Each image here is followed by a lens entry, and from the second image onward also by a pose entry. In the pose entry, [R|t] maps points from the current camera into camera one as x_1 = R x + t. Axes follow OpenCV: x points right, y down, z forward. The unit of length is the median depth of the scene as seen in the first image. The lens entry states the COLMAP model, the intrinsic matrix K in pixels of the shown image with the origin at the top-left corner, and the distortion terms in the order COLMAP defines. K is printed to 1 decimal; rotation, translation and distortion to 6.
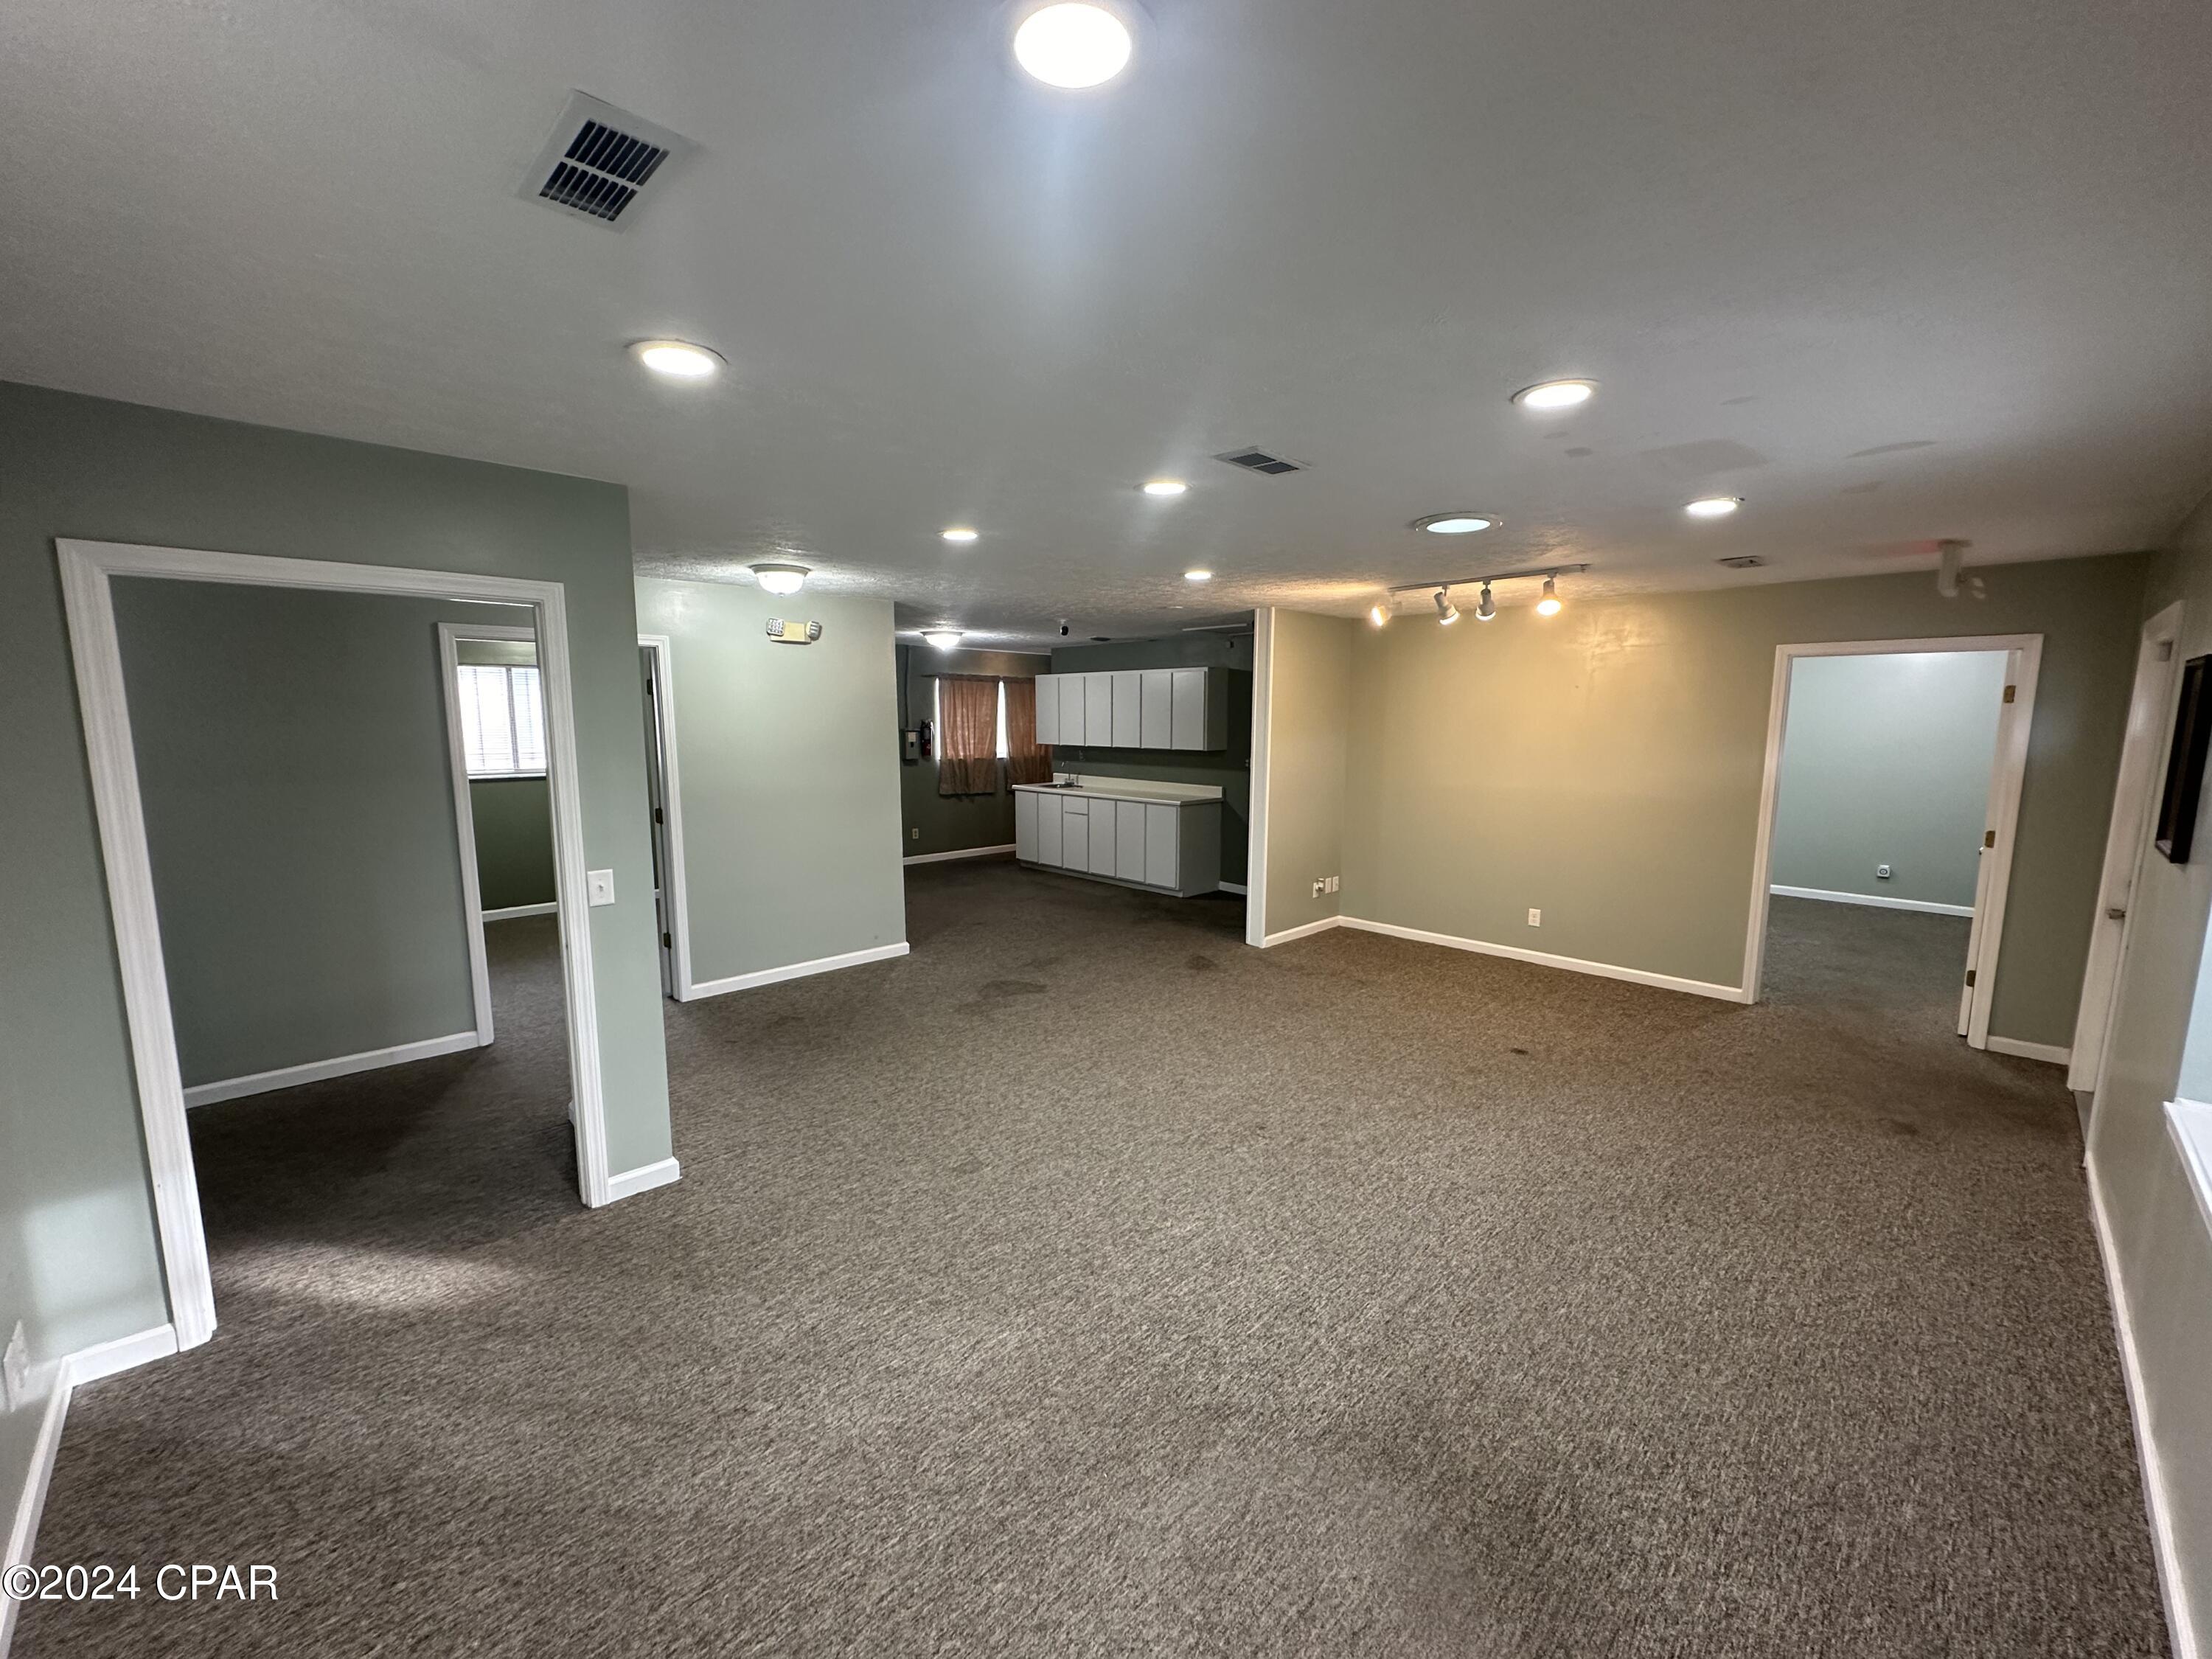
lens RADIAL K [[878.8, 0, 1106.0], [0, 878.8, 829.5], [0, 0, 1]] dist [-0.000498, -0.000322]
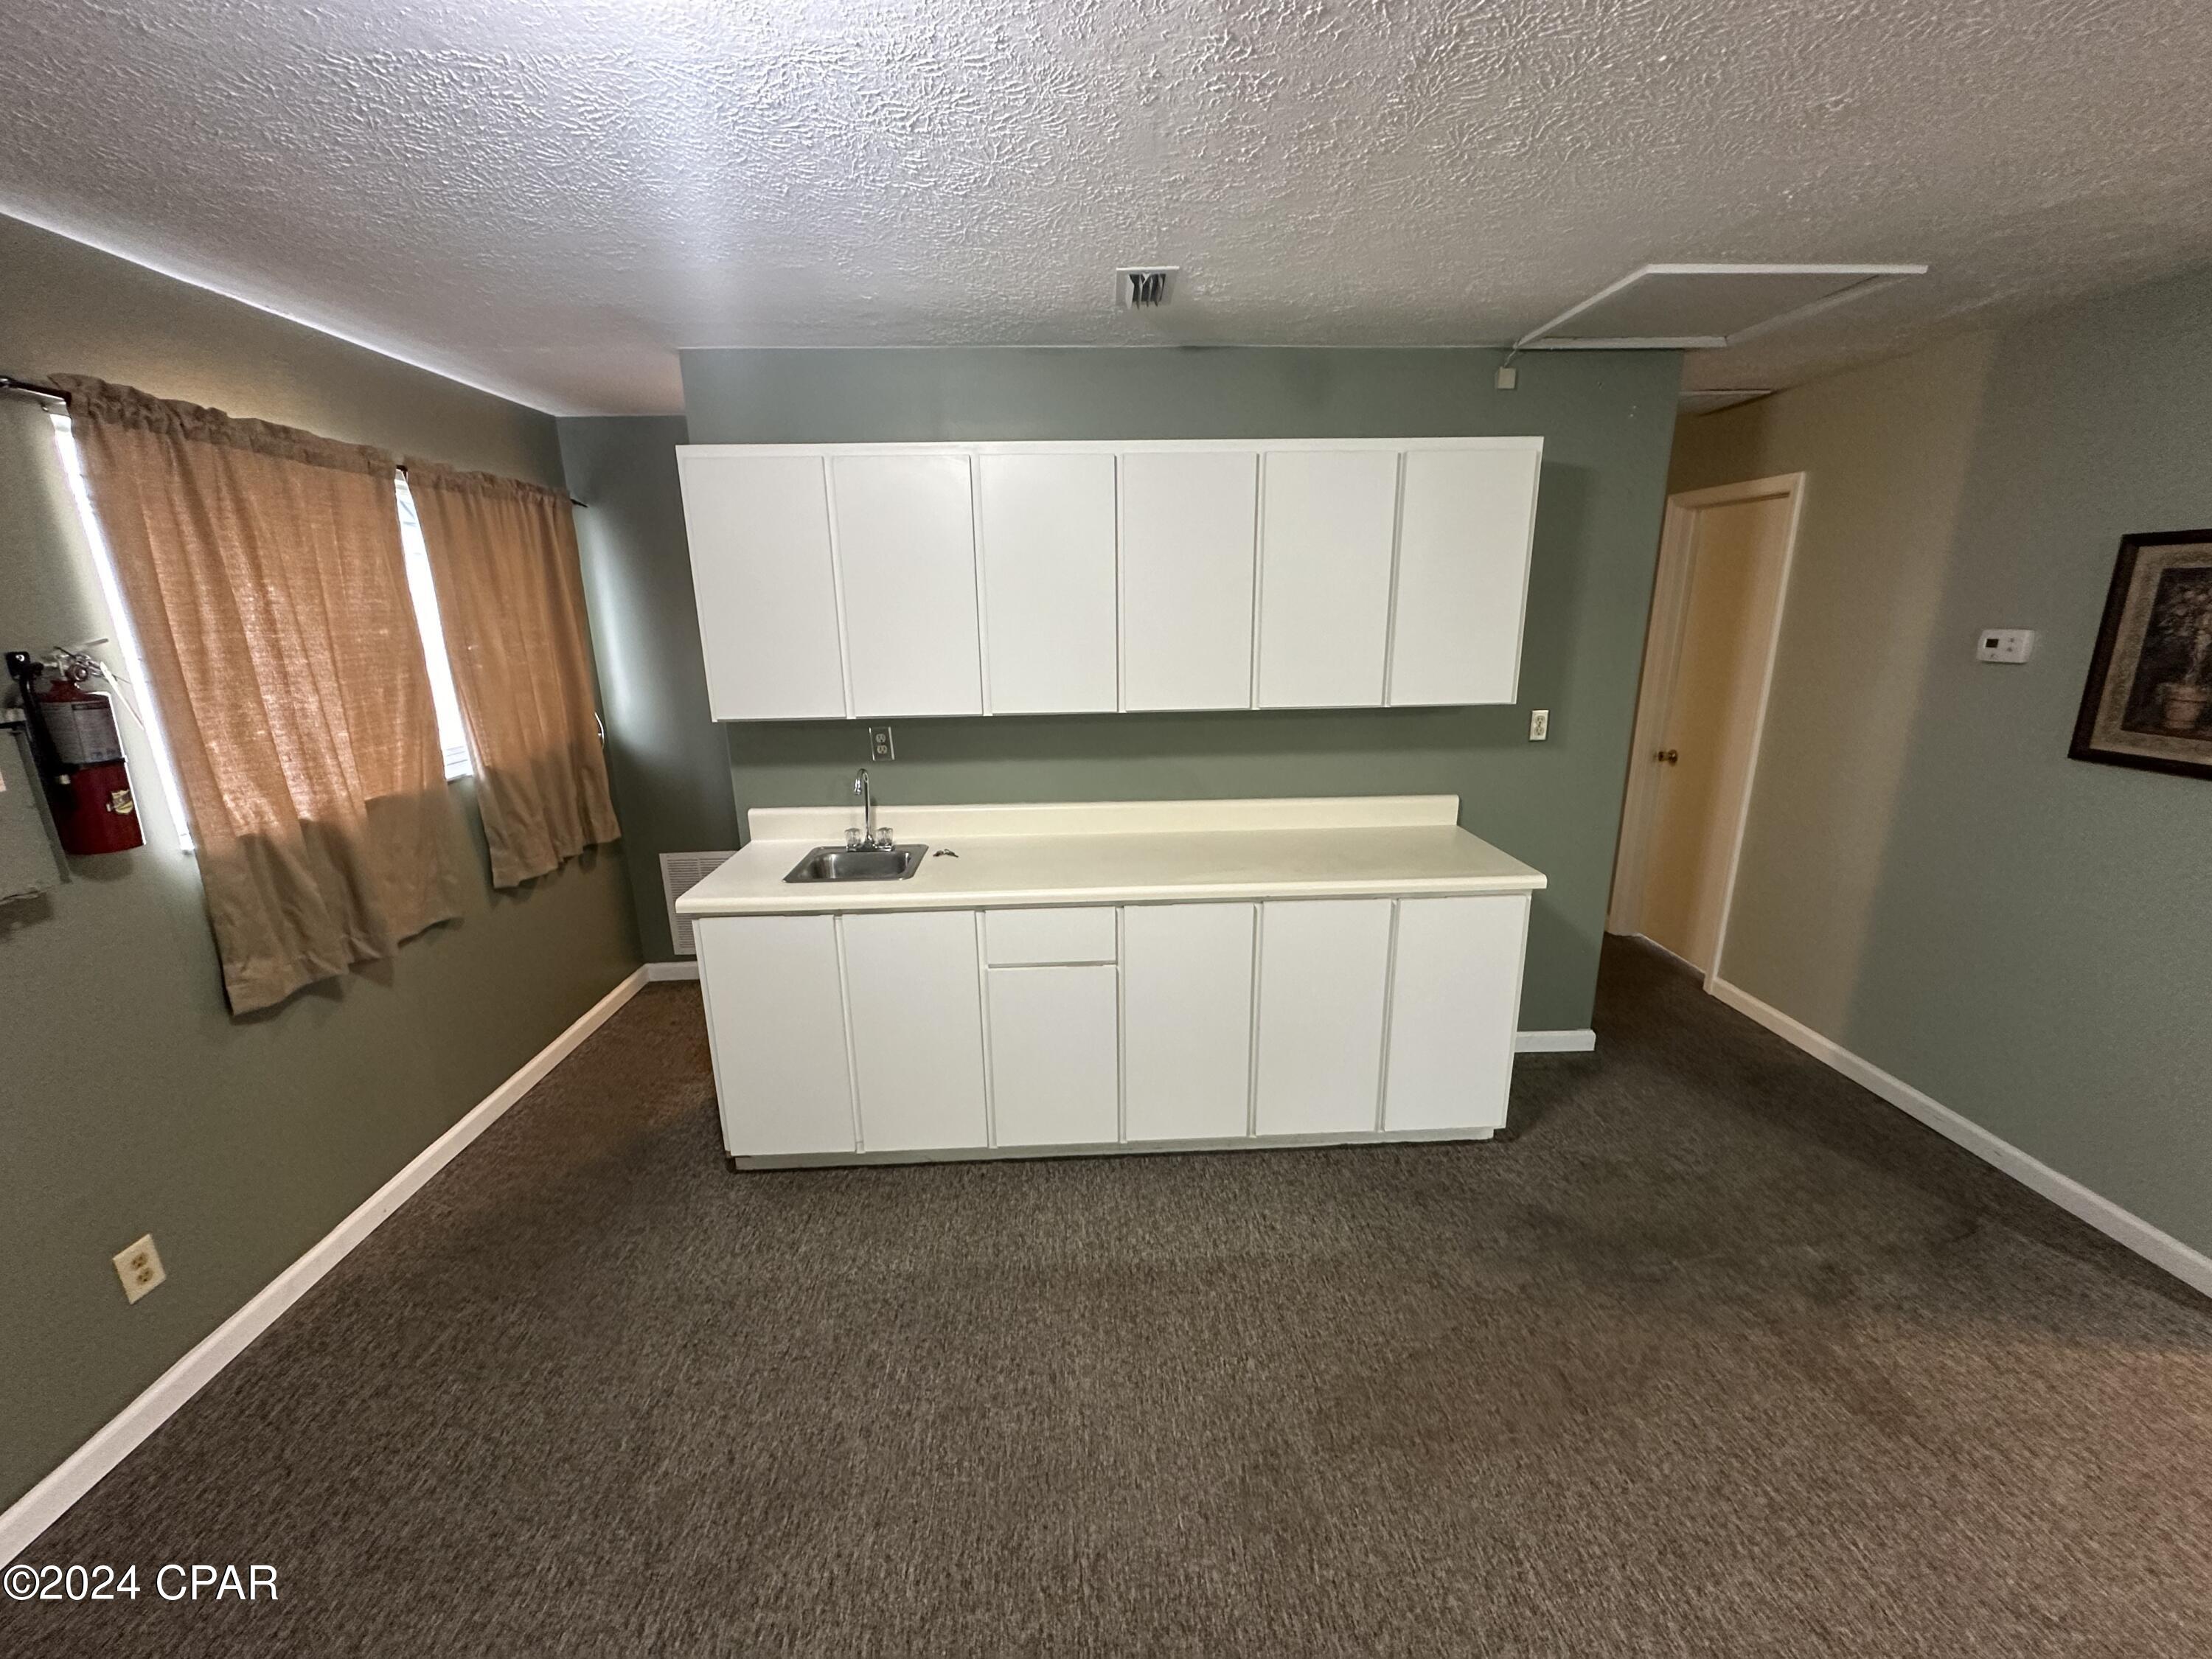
lens RADIAL K [[878.8, 0, 1106.0], [0, 878.8, 829.5], [0, 0, 1]] dist [-0.000498, -0.000322]
pose [[0.672470, -0.198742, 0.712942, -0.190333], [0.112664, 0.979534, 0.166791, -0.094095], [-0.731499, -0.031839, 0.681098, 0.714935]]
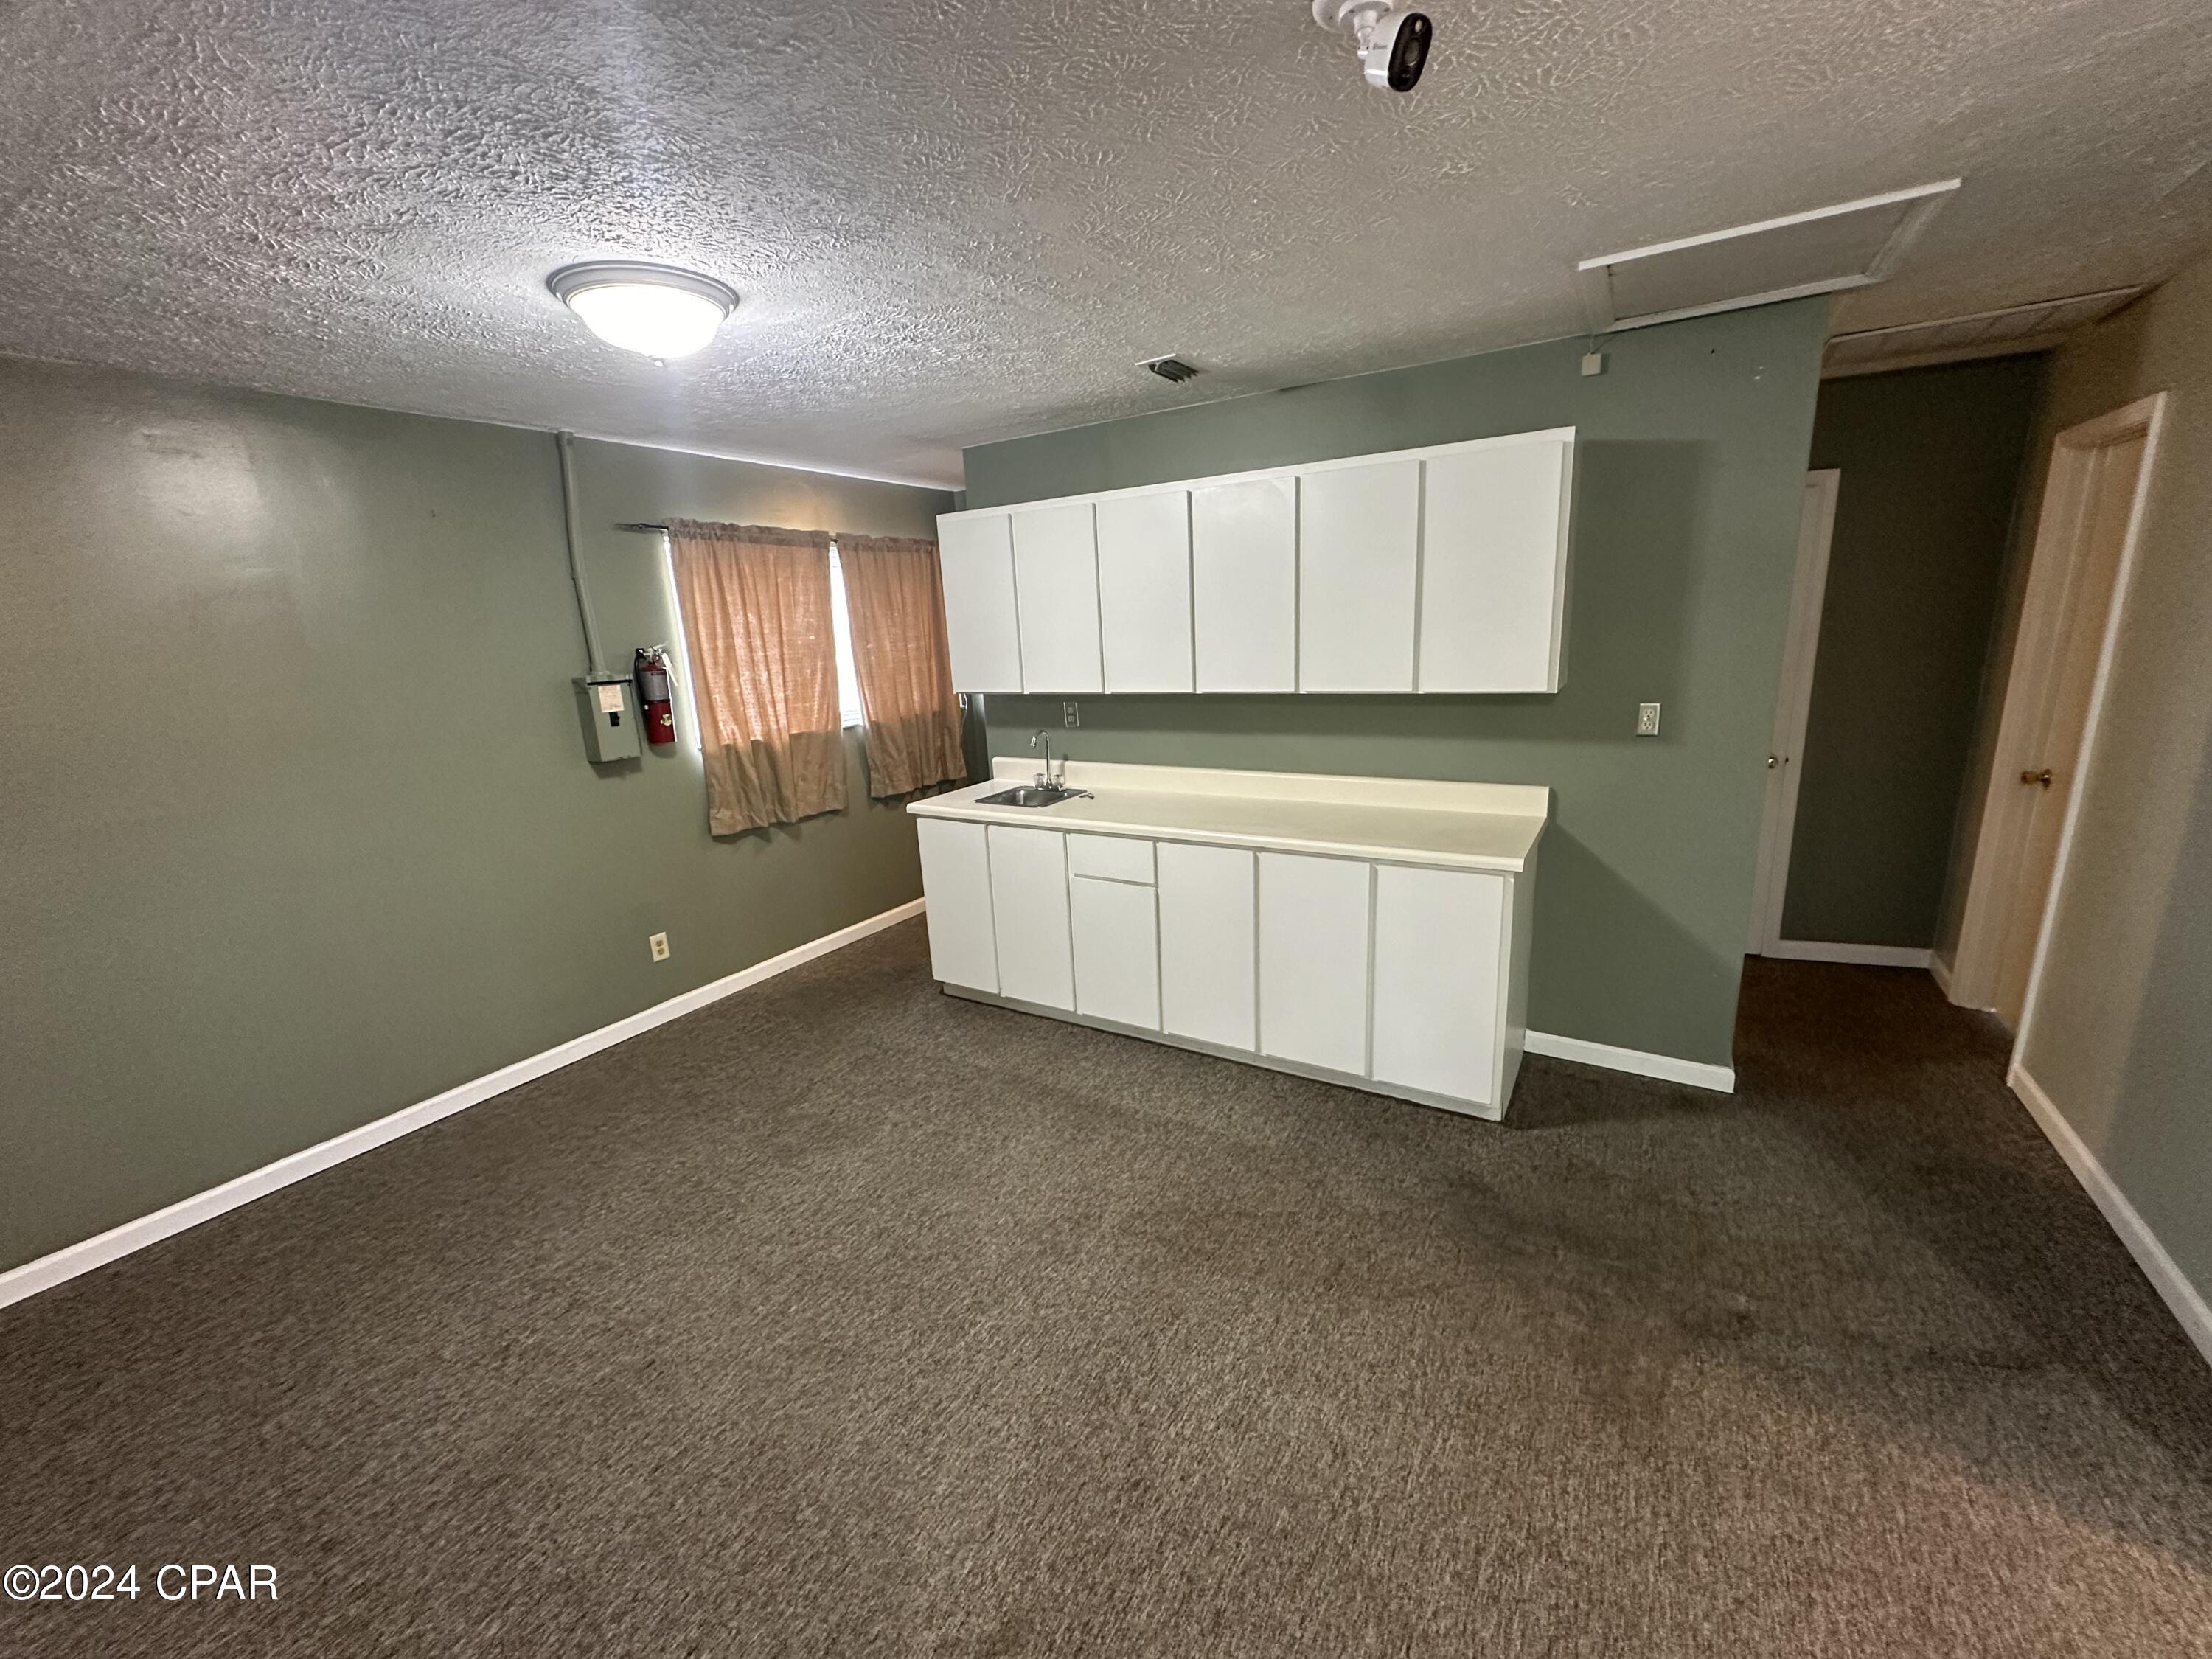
lens RADIAL K [[878.8, 0, 1106.0], [0, 878.8, 829.5], [0, 0, 1]] dist [-0.000498, -0.000322]
pose [[0.969920, -0.104291, 0.219951, -0.103771], [0.081960, 0.990730, 0.108340, -0.071783], [-0.229211, -0.087053, 0.969476, 0.575248]]
